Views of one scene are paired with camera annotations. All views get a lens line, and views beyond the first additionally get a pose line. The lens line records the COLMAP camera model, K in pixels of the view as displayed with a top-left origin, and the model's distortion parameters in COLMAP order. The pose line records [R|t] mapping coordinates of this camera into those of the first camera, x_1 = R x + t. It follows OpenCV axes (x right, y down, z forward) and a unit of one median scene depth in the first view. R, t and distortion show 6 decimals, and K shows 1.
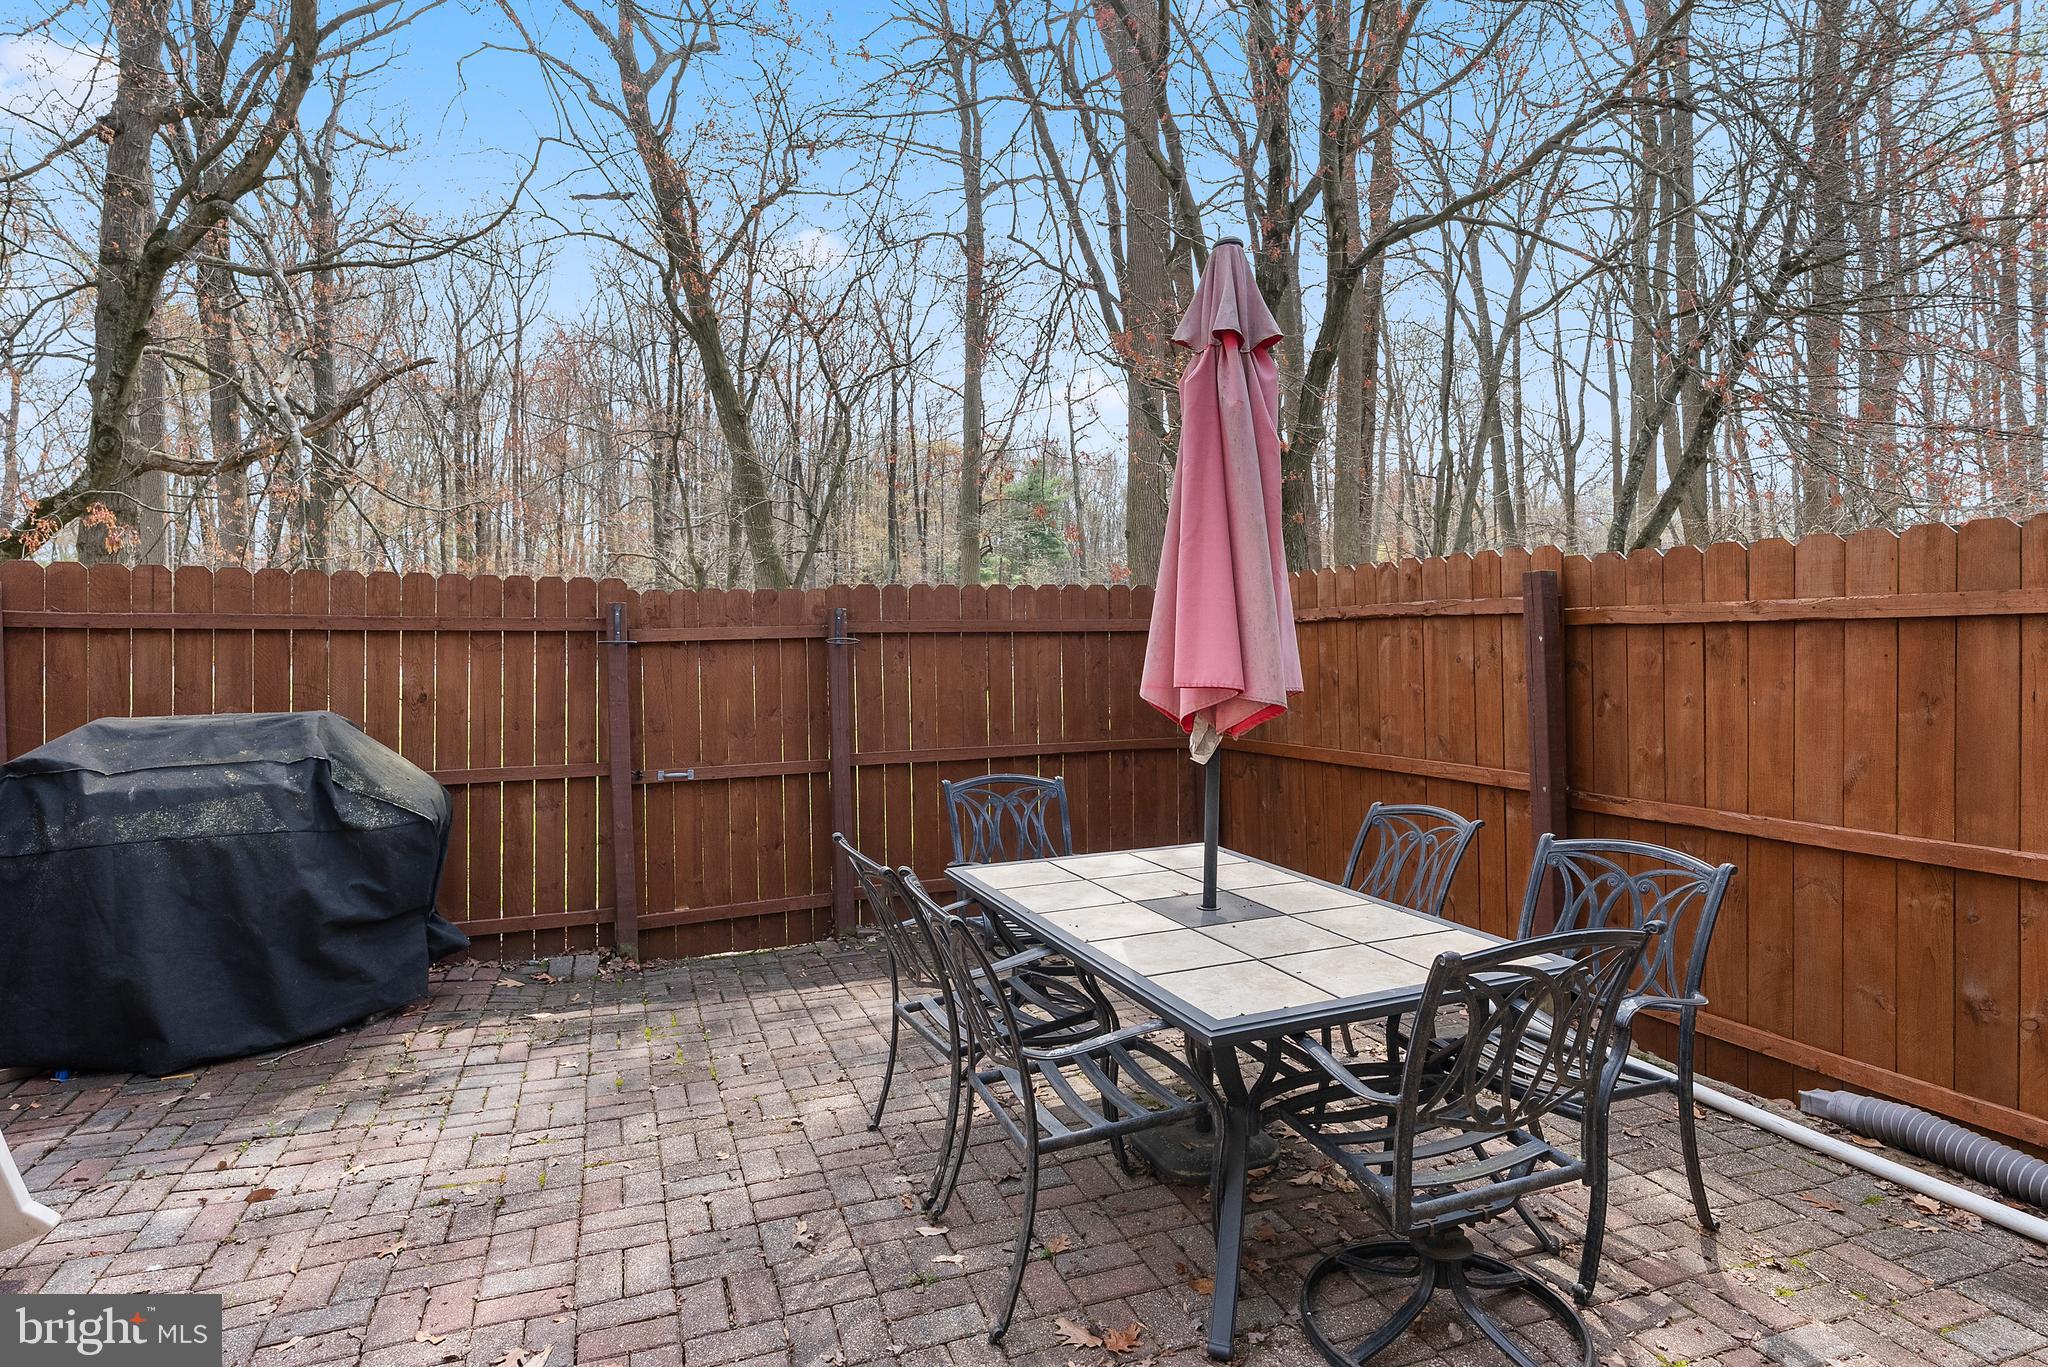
lens RADIAL K [[1106.1, 0, 1033.0], [0, 1106.1, 662.7], [0, 0, 1]] dist [-0.001595, 0.001661]
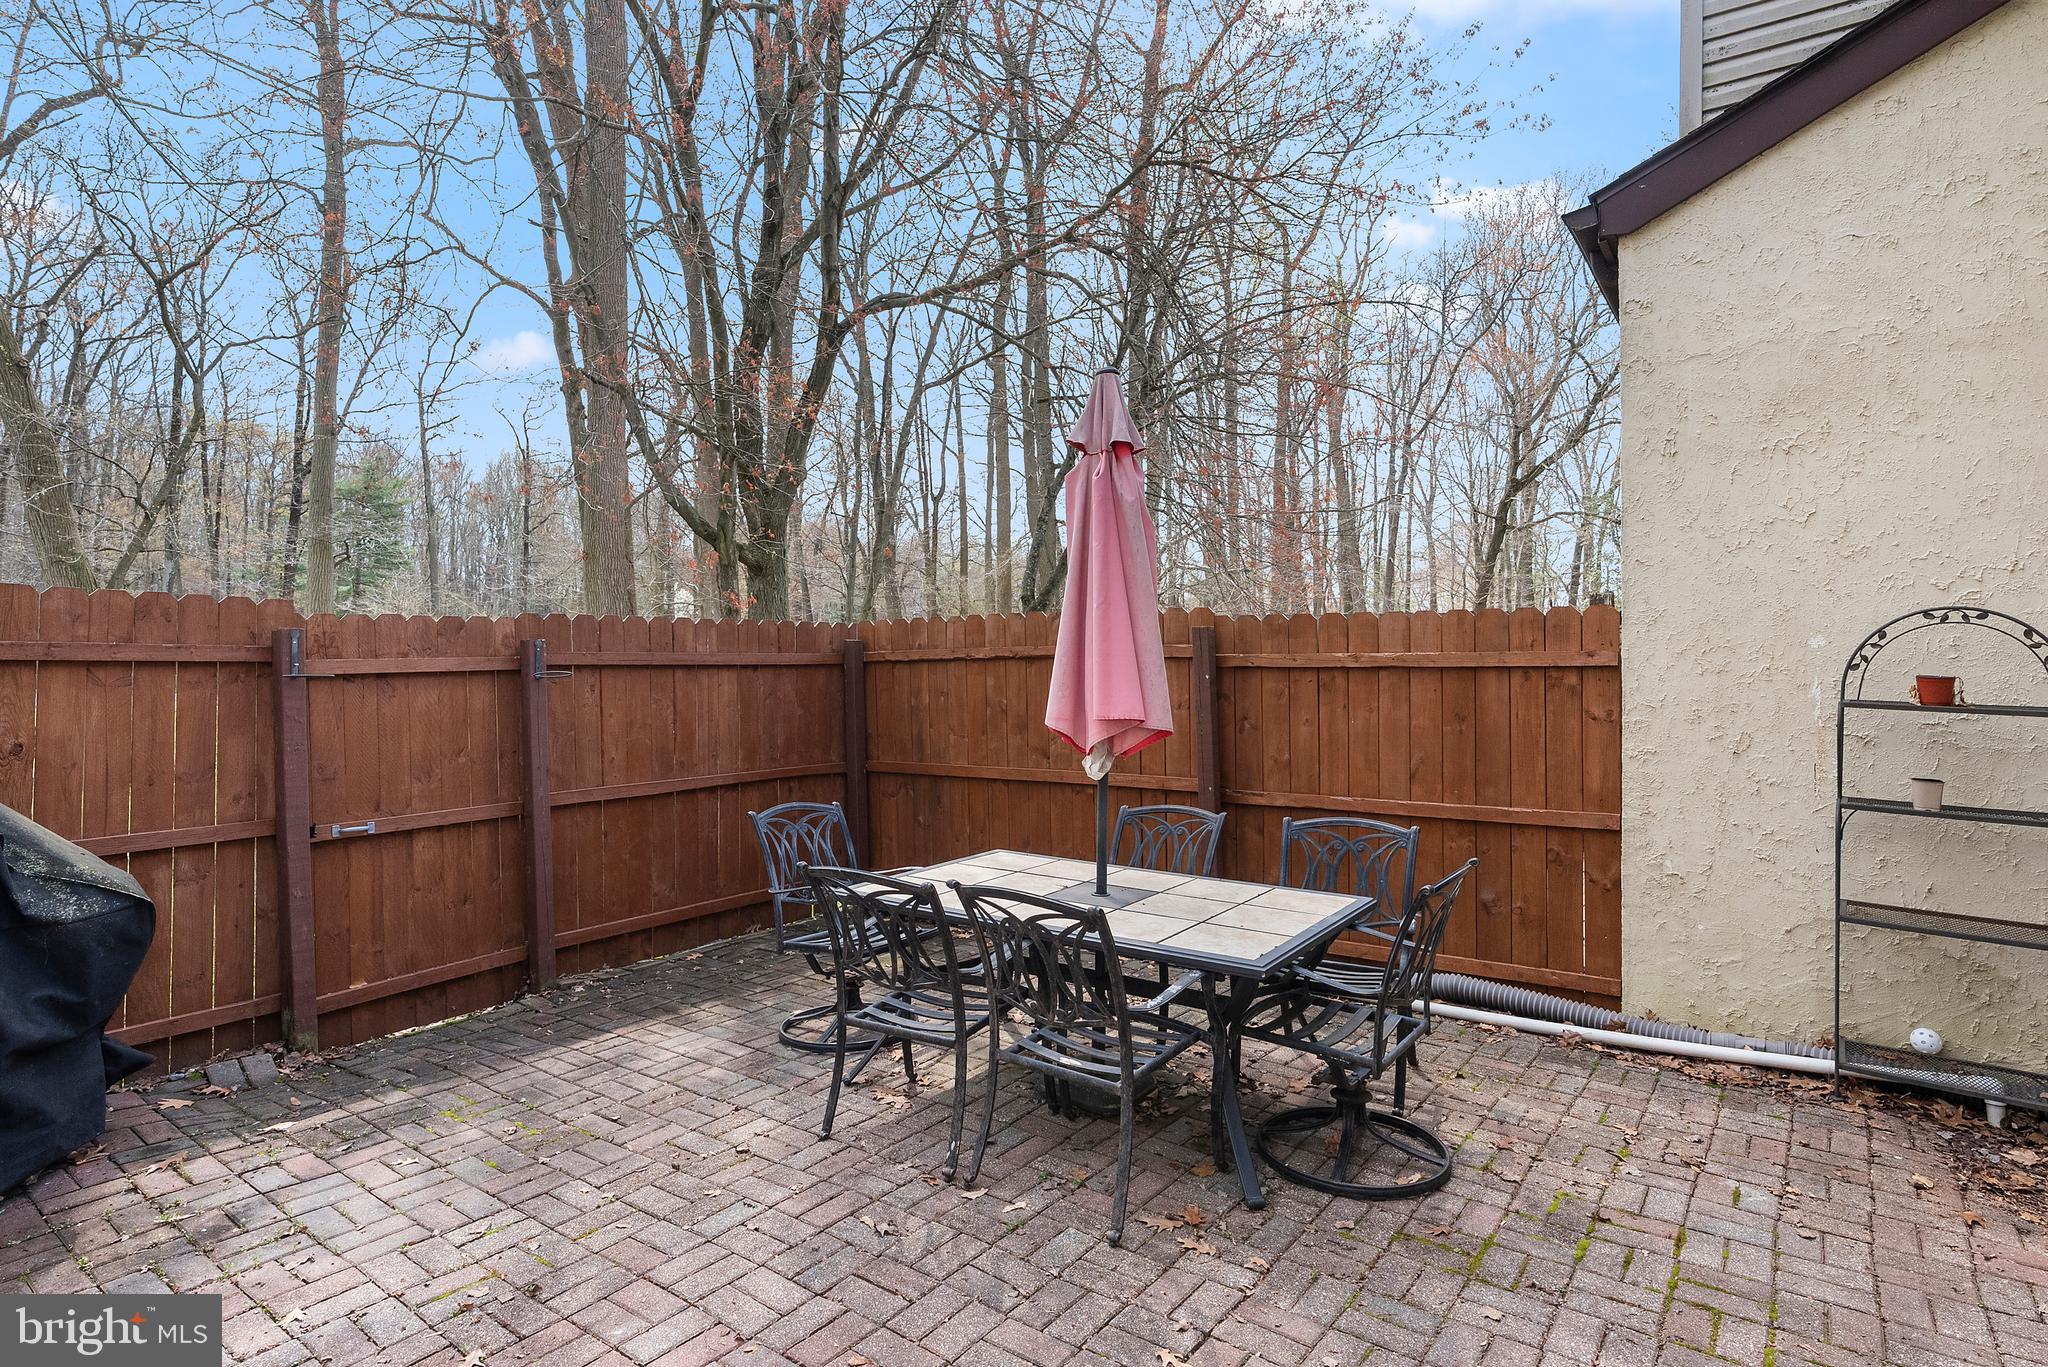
lens RADIAL K [[1082.1, 0, 1046.6], [0, 1082.1, 656.4], [0, 0, 1]] dist [-0.002522, 0.001930]
pose [[0.841632, 0.013025, 0.539894, -0.433751], [0.002275, 0.999615, -0.027663, -0.011120], [-0.540046, 0.024510, 0.841279, -0.003840]]
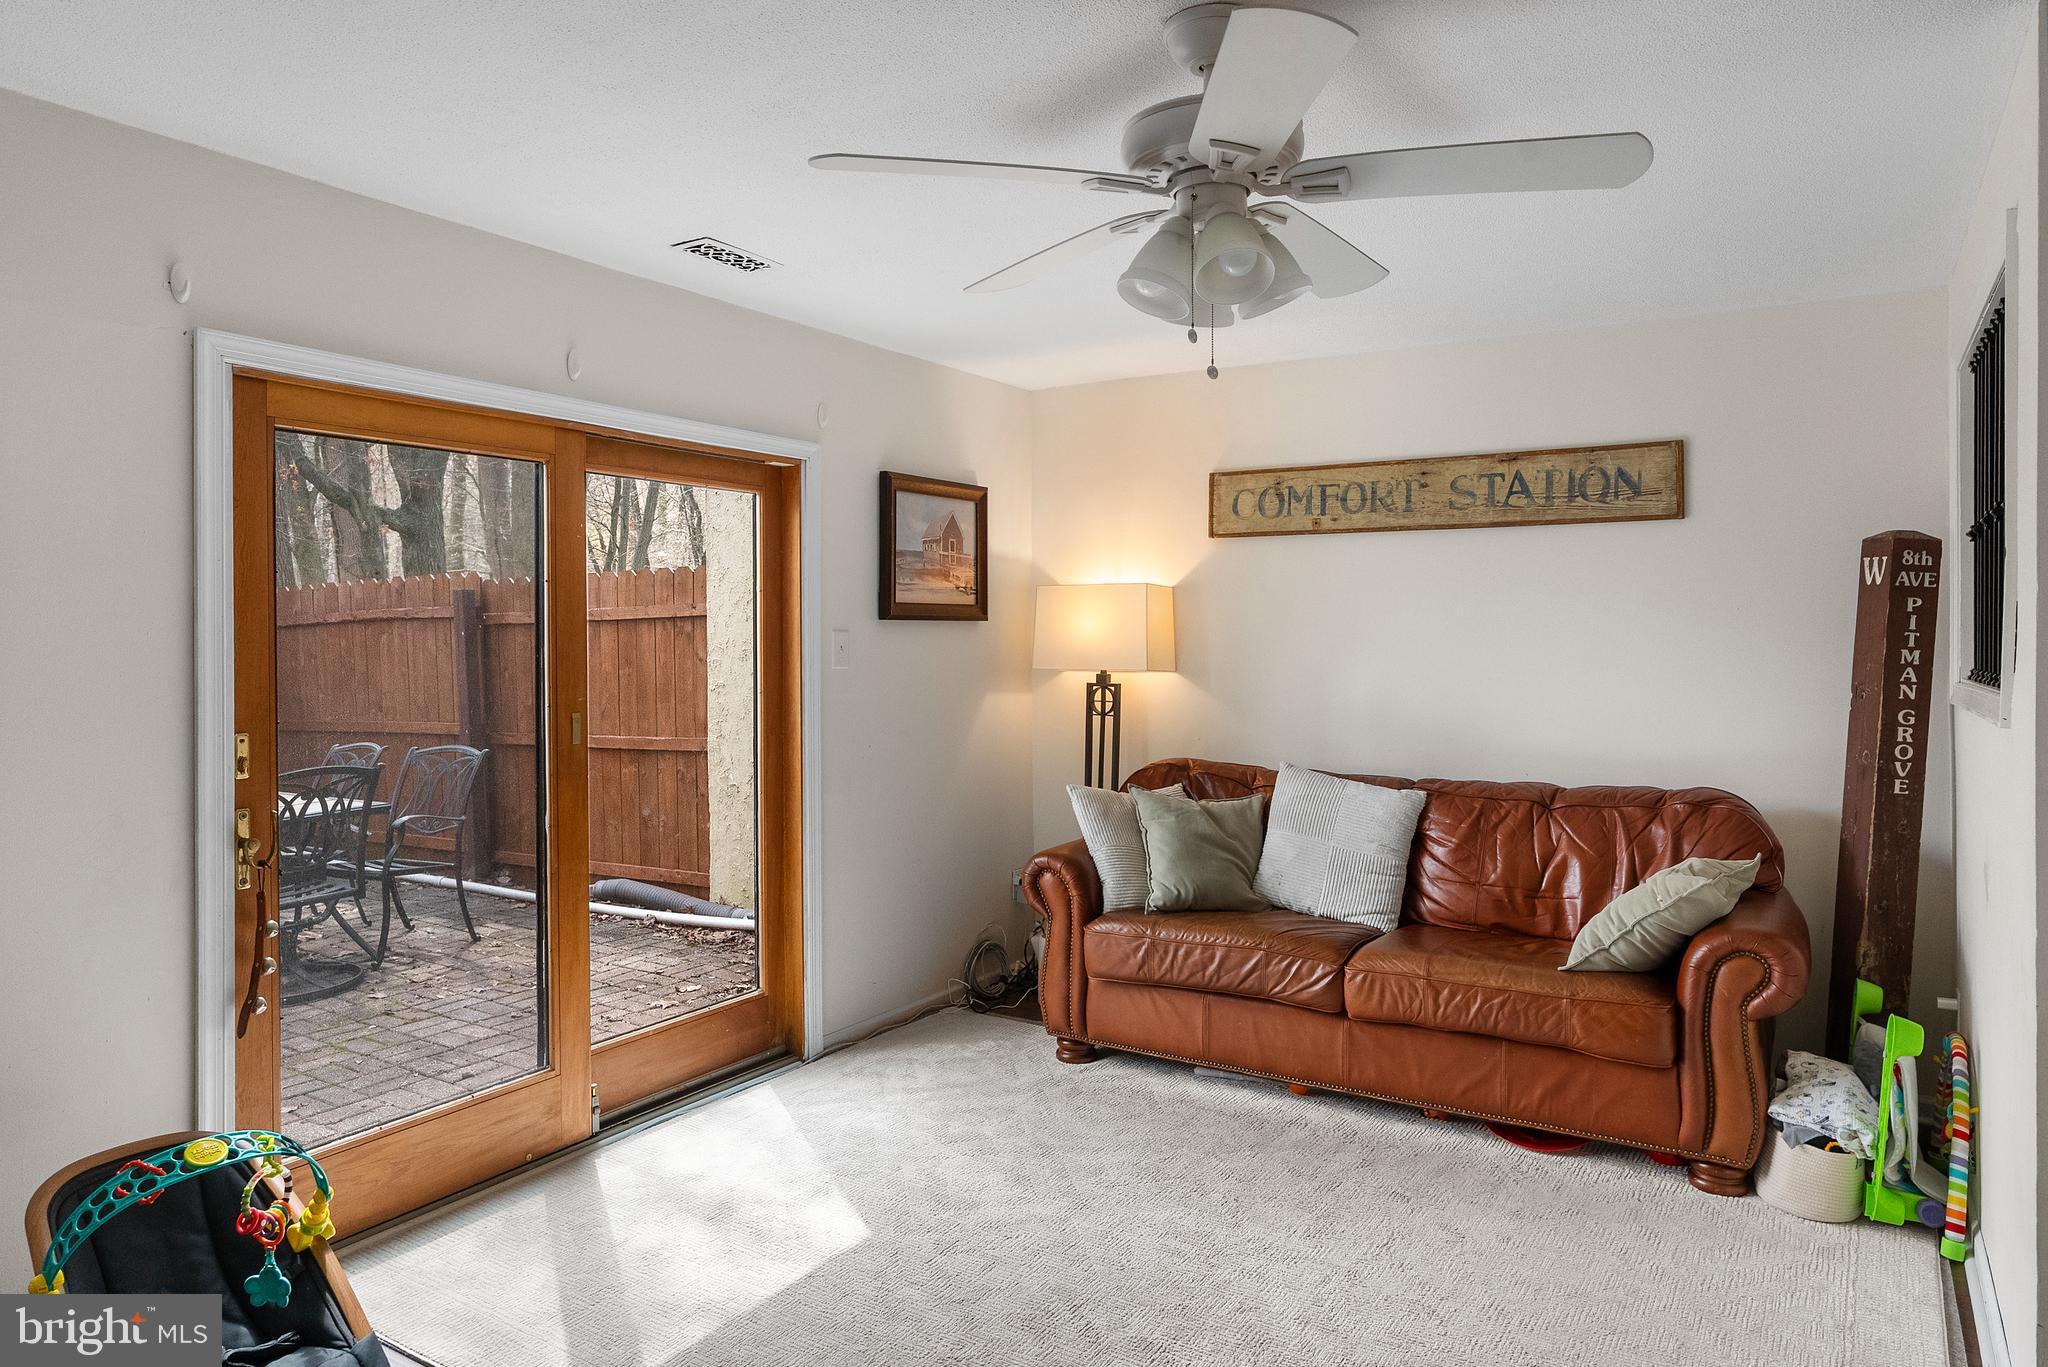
lens RADIAL K [[1282.1, 0, 1025.2], [0, 1282.1, 620.4], [0, 0, 1]] dist [0.001494, 0.000865]
pose [[0.820490, -0.000733, 0.571660, 0.084060], [0.023050, 0.999228, -0.031802, 0.036093], [-0.571196, 0.039270, 0.819874, -0.948234]]
